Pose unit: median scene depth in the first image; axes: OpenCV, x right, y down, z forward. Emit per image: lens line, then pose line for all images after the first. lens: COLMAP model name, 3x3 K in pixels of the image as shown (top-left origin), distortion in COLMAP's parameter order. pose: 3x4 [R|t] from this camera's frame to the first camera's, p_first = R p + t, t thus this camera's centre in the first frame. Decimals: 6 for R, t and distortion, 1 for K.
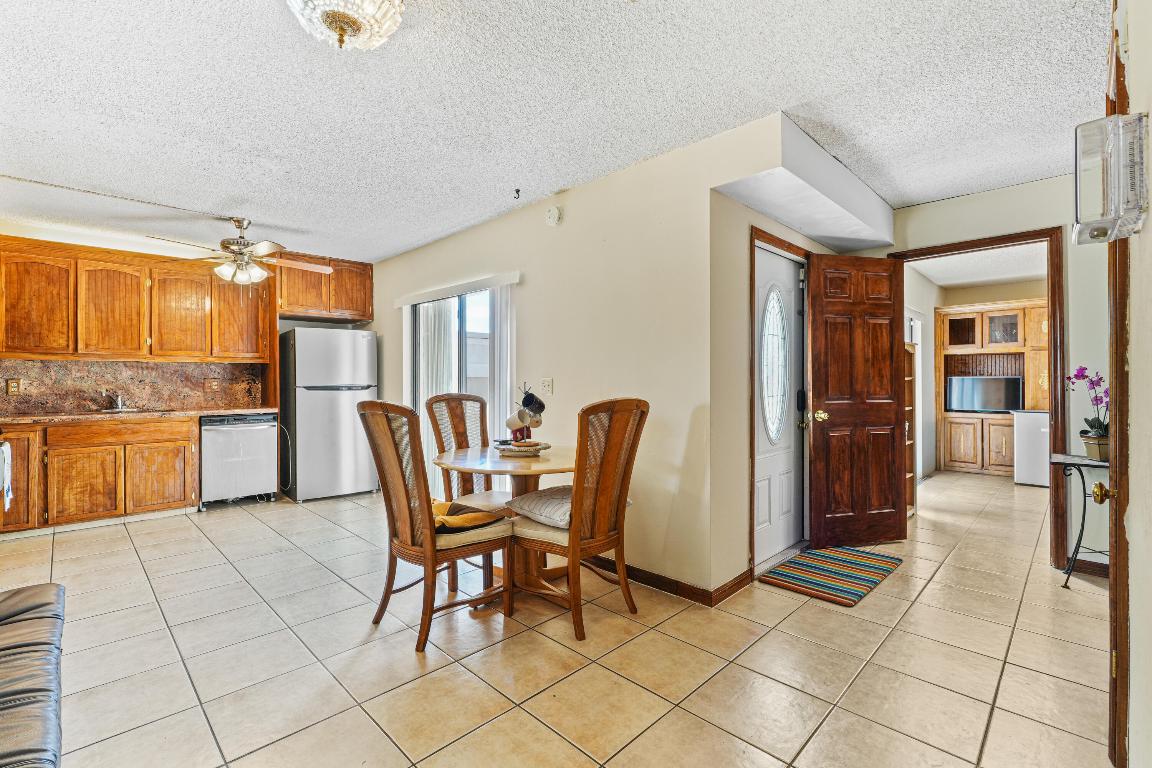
lens RADIAL K [[509.3, 0, 574.8], [0, 509.3, 380.0], [0, 0, 1]] dist [-0.001431, -0.002023]
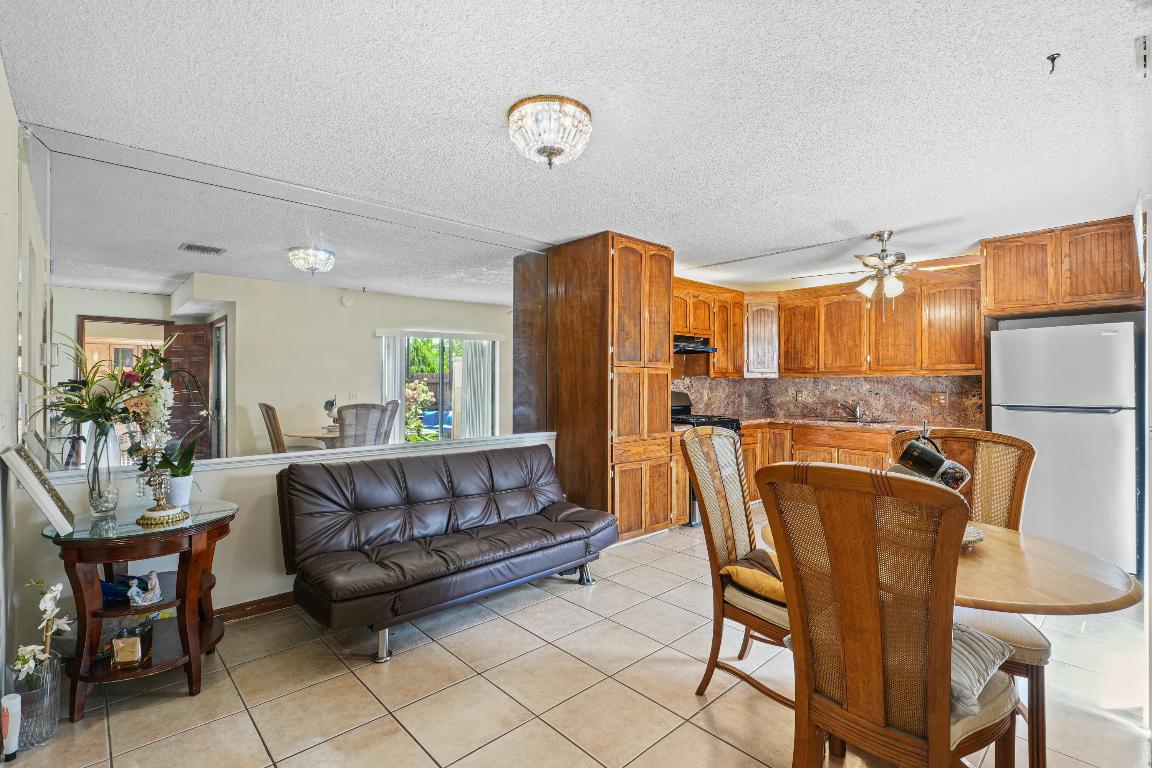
lens RADIAL K [[533.5, 0, 574.4], [0, 533.5, 379.2], [0, 0, 1]] dist [0.003235, -0.000798]
pose [[-0.041936, -0.004201, -0.999111, 0.355371], [0.000135, 0.999991, -0.004210, -0.026119], [0.999120, -0.000311, -0.041935, 0.408611]]
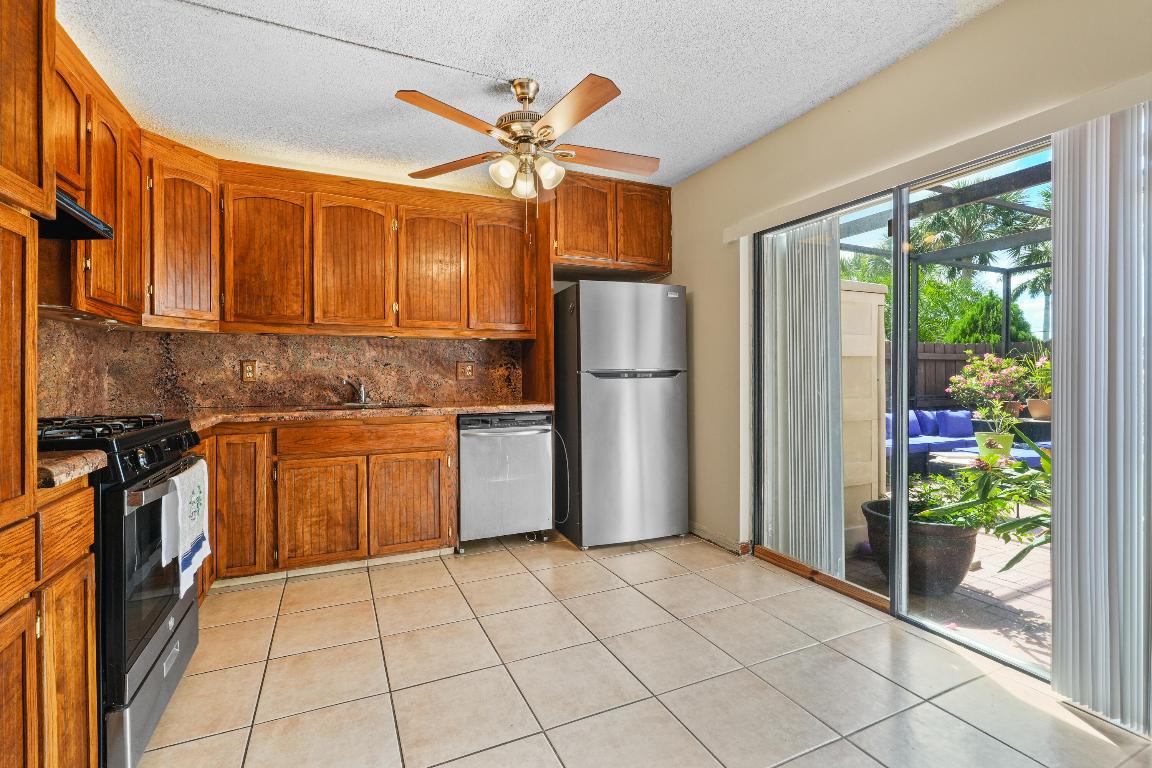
lens RADIAL K [[509.3, 0, 568.9], [0, 509.3, 377.3], [0, 0, 1]] dist [-0.001431, -0.002023]
pose [[0.936774, -0.001410, -0.349933, -0.364832], [0.003008, 0.999987, 0.004024, 0.019260], [0.349923, -0.004822, 0.936766, 0.421347]]
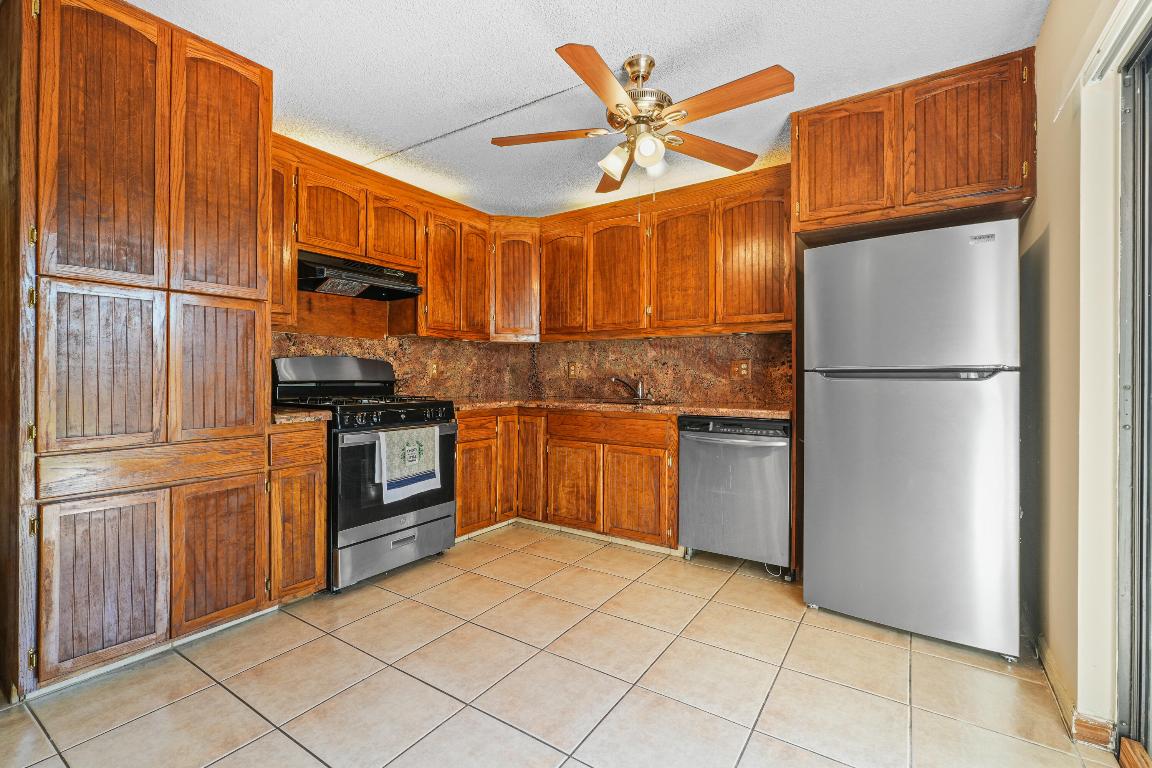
lens RADIAL K [[509.3, 0, 572.8], [0, 509.3, 375.7], [0, 0, 1]] dist [-0.001431, -0.002023]
pose [[0.191224, 0.005482, -0.981531, -0.117475], [-0.003297, 0.999982, 0.004943, 0.017931], [0.981541, 0.002291, 0.191238, 0.747886]]
